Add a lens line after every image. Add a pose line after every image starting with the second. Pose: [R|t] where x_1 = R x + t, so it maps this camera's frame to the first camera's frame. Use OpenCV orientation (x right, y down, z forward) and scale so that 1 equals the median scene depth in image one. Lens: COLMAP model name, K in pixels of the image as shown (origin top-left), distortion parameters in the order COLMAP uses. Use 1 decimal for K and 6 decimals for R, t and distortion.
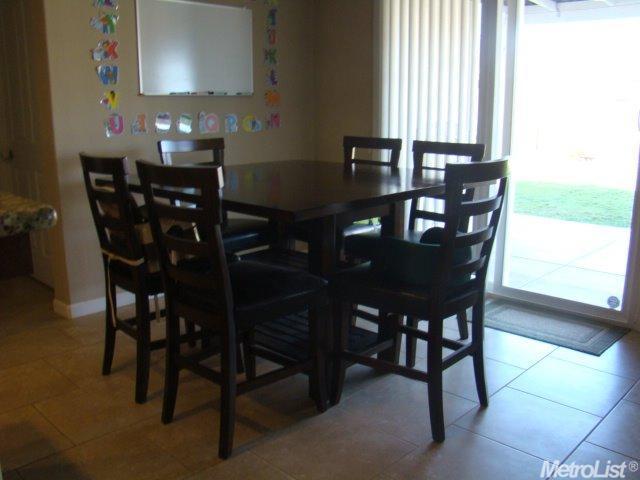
lens RADIAL K [[618.6, 0, 320.0], [0, 618.6, 240.5], [0, 0, 1]] dist [-0.126470, 0.000000]
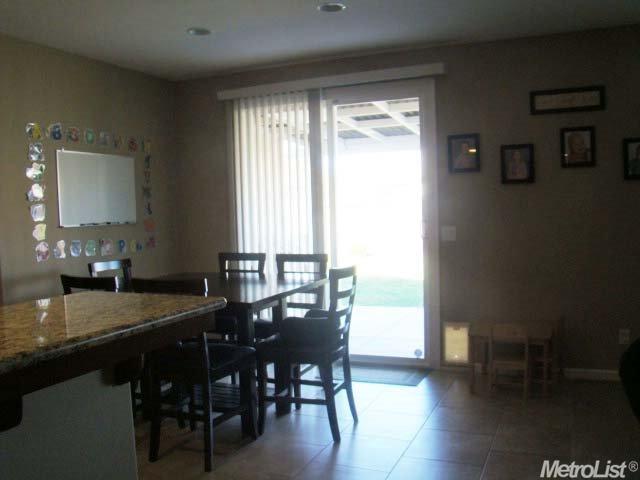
lens RADIAL K [[618.6, 0, 319.7], [0, 618.6, 240.0], [0, 0, 1]] dist [-0.126470, 0.000000]
pose [[0.935473, -0.042031, 0.350891, -0.245945], [0.101285, 0.983137, -0.152261, 0.033010], [-0.338574, 0.177976, 0.923955, -0.350691]]
